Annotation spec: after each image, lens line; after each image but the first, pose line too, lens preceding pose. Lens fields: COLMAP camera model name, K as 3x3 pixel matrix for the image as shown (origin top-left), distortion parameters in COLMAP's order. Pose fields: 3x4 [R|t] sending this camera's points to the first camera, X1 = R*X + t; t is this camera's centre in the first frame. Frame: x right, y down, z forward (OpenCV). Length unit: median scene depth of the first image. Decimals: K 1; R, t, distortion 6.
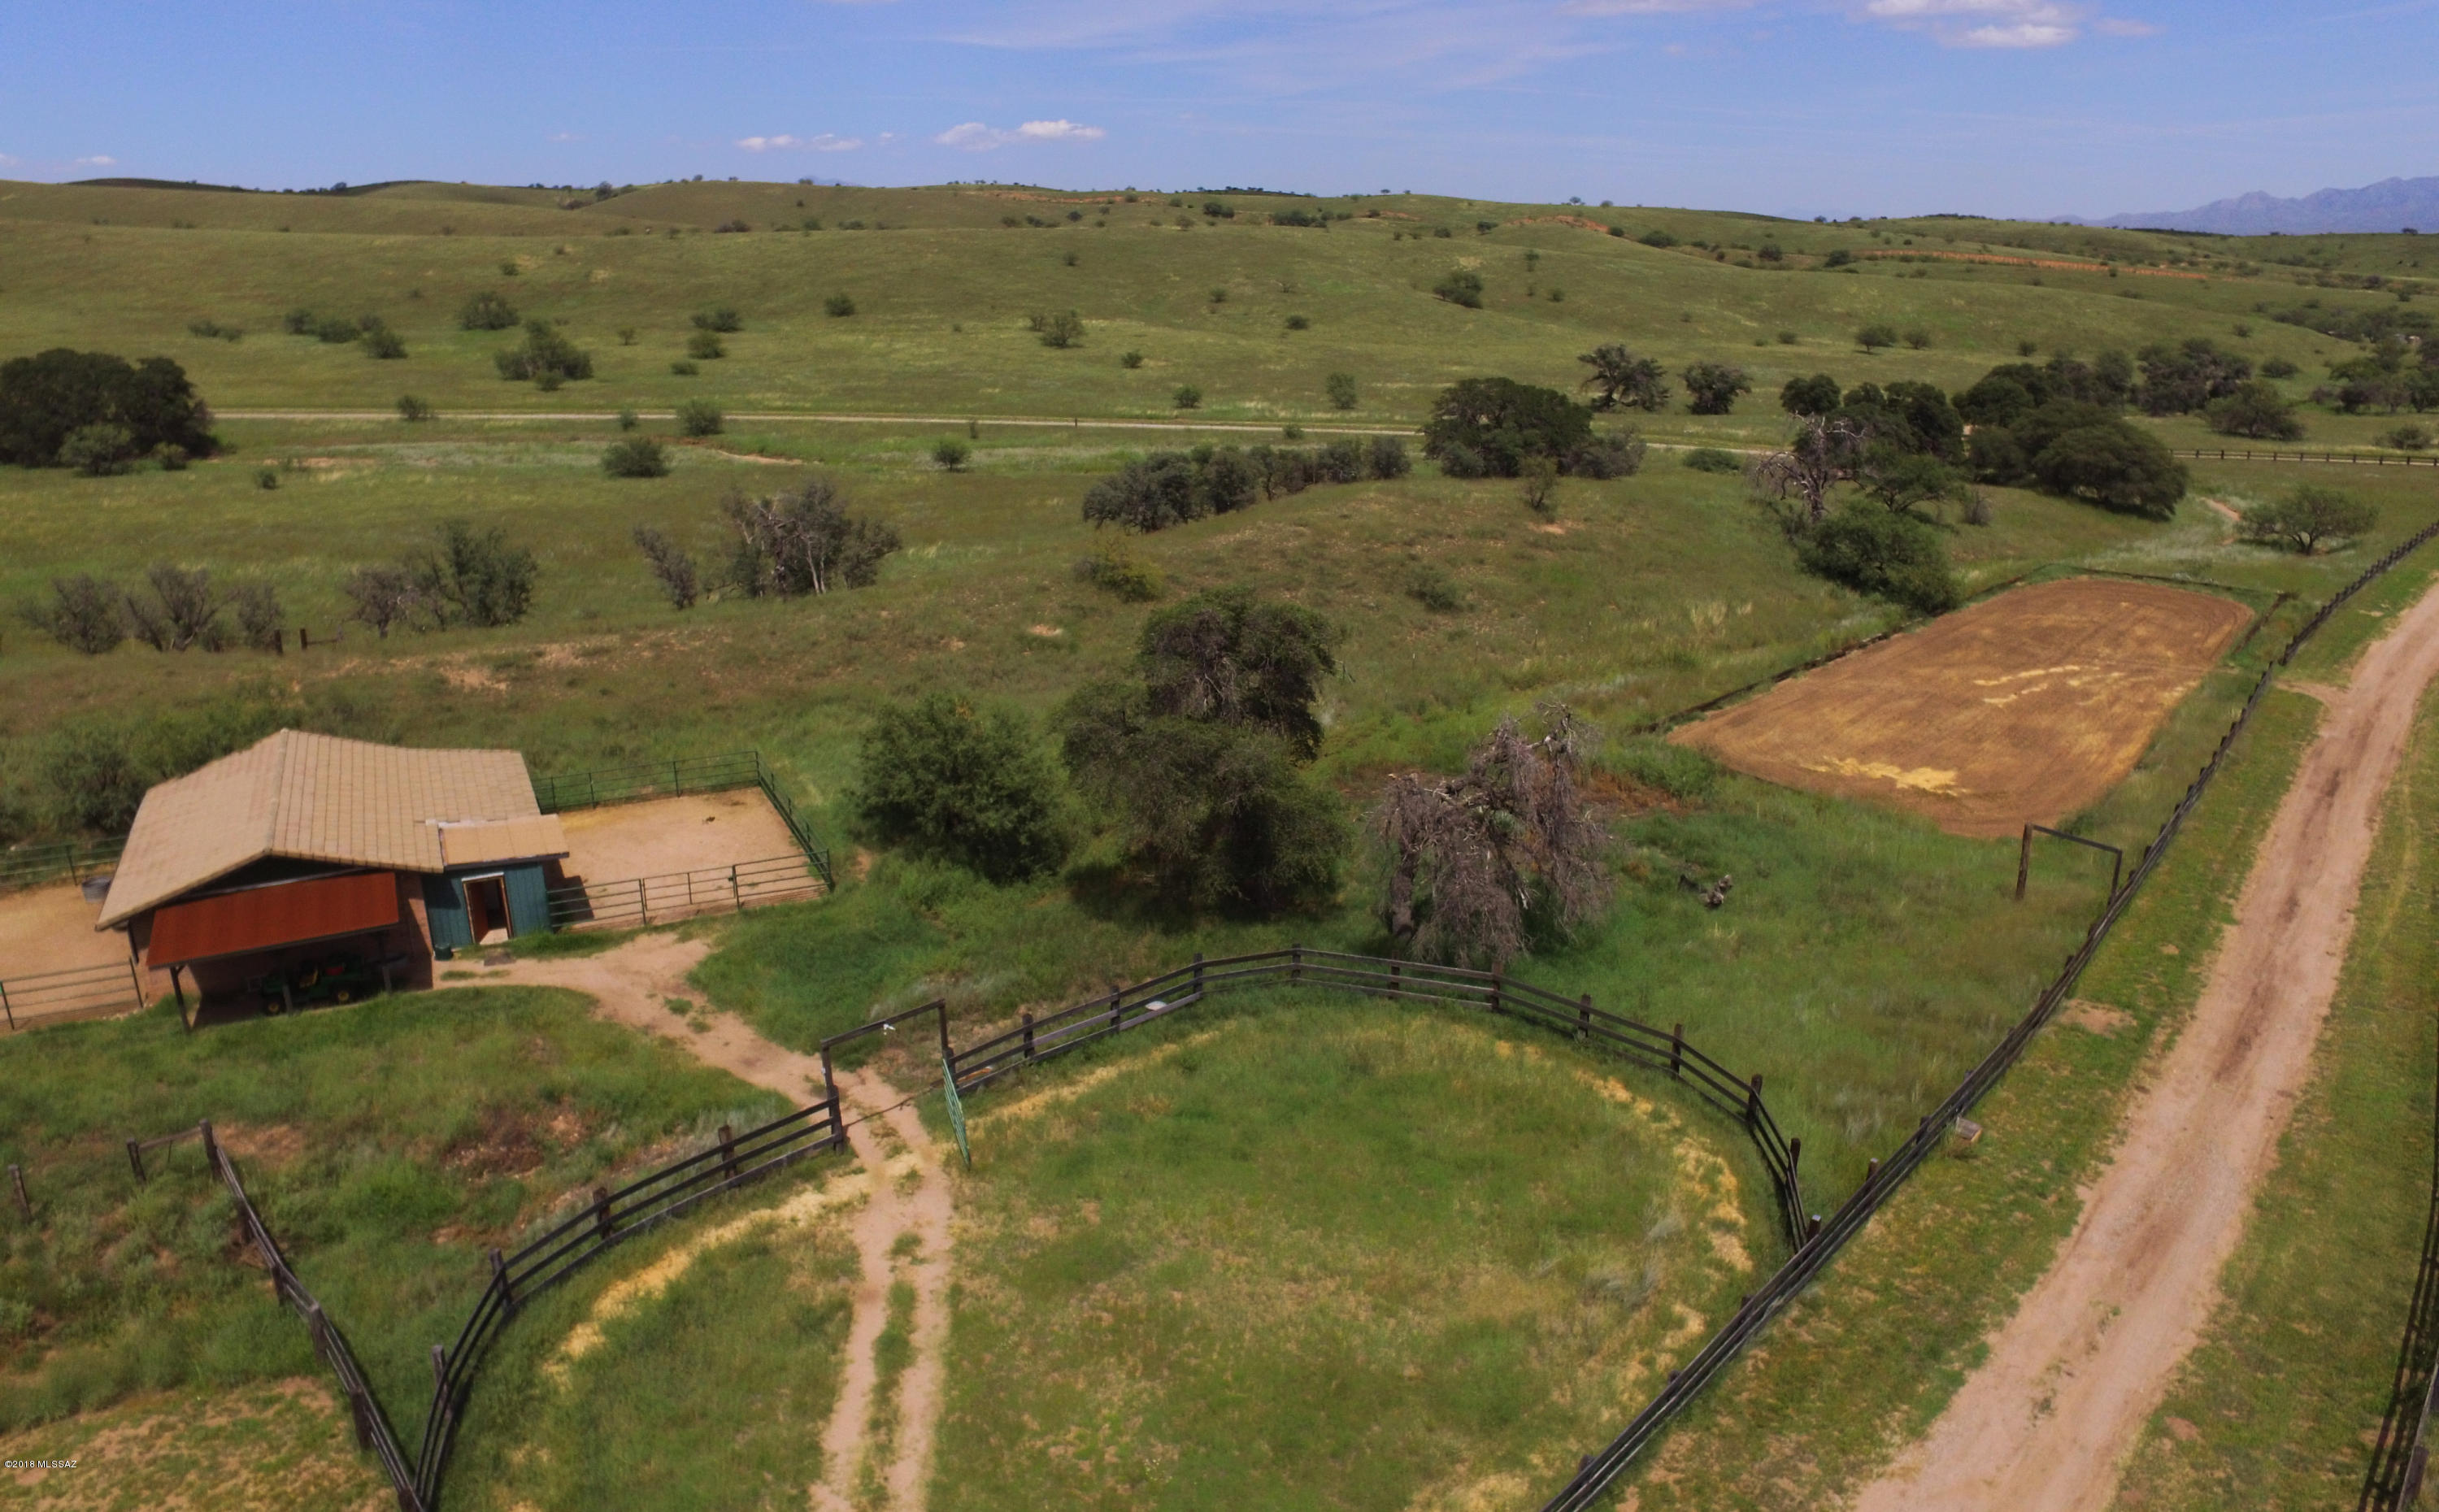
lens RADIAL K [[1642.3, 0, 1219.5], [0, 1642.3, 756.0], [0, 0, 1]] dist [-0.102314, 0.083374]
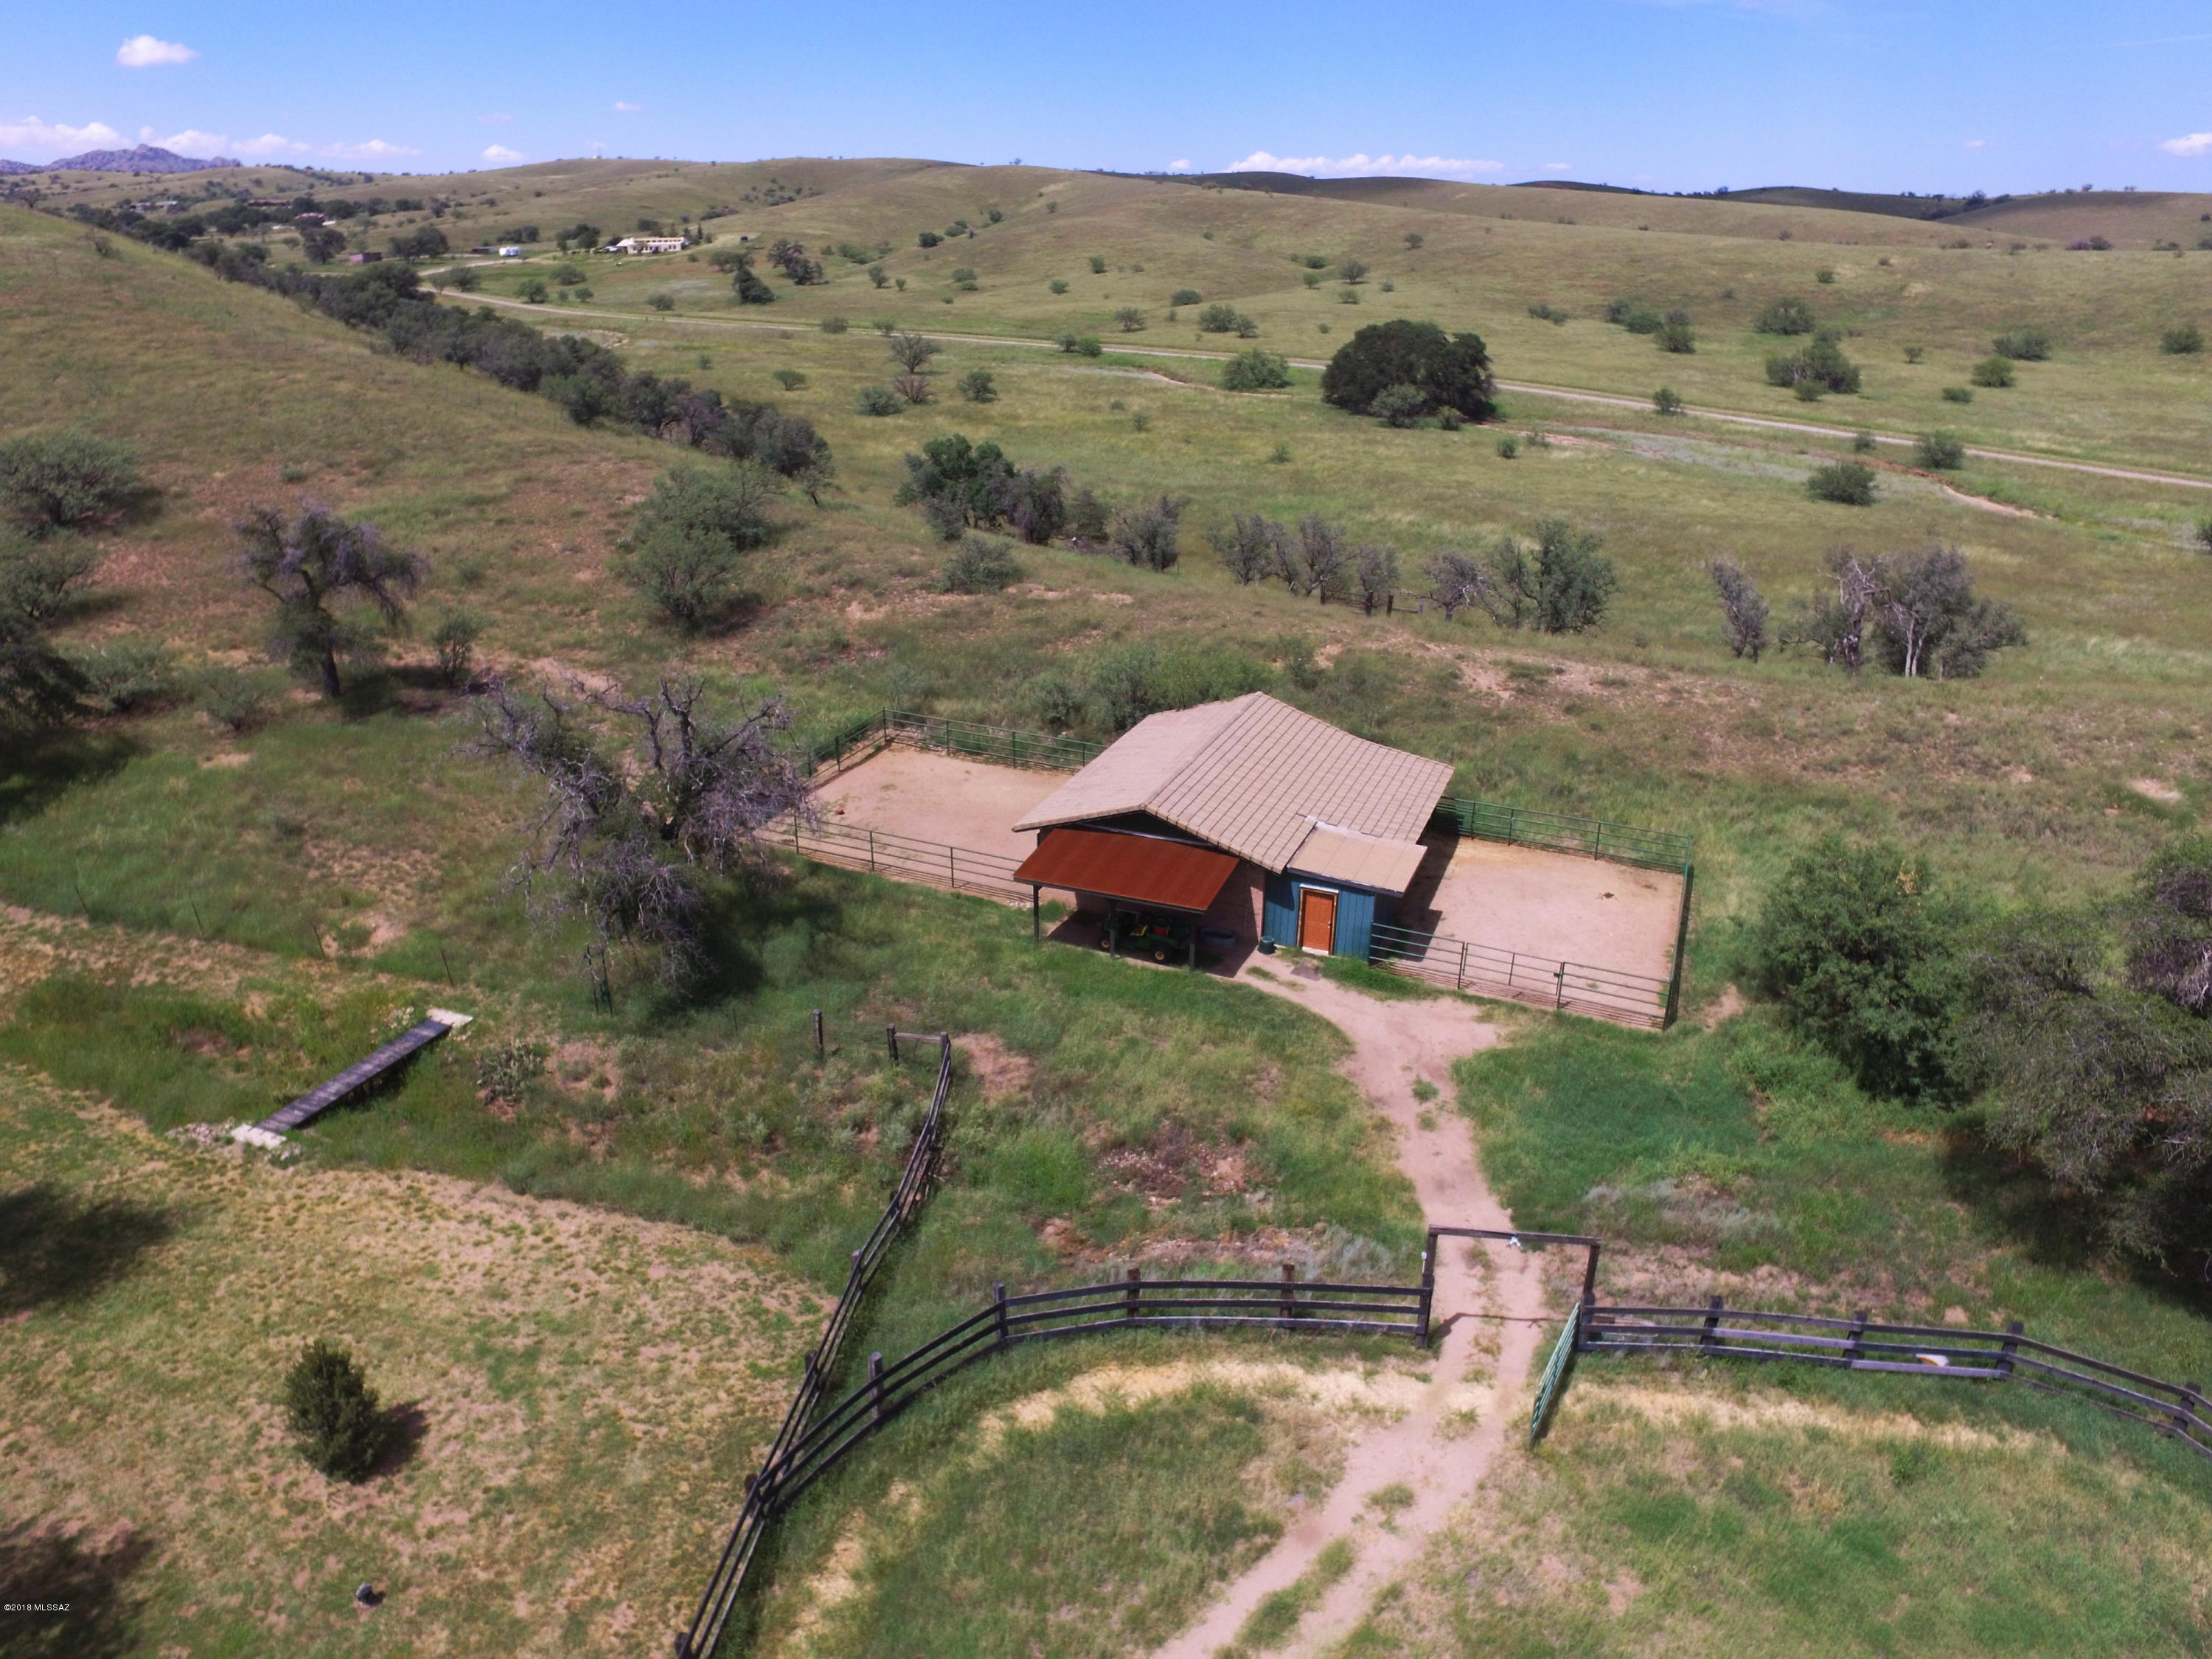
lens RADIAL K [[1502.7, 0, 1106.0], [0, 1502.7, 829.5], [0, 0, 1]] dist [-0.120664, 0.101266]
pose [[0.650136, 0.299978, -0.698095, 0.095149], [-0.249640, 0.952093, 0.176633, -0.087963], [0.717637, 0.059437, 0.693876, 0.237165]]
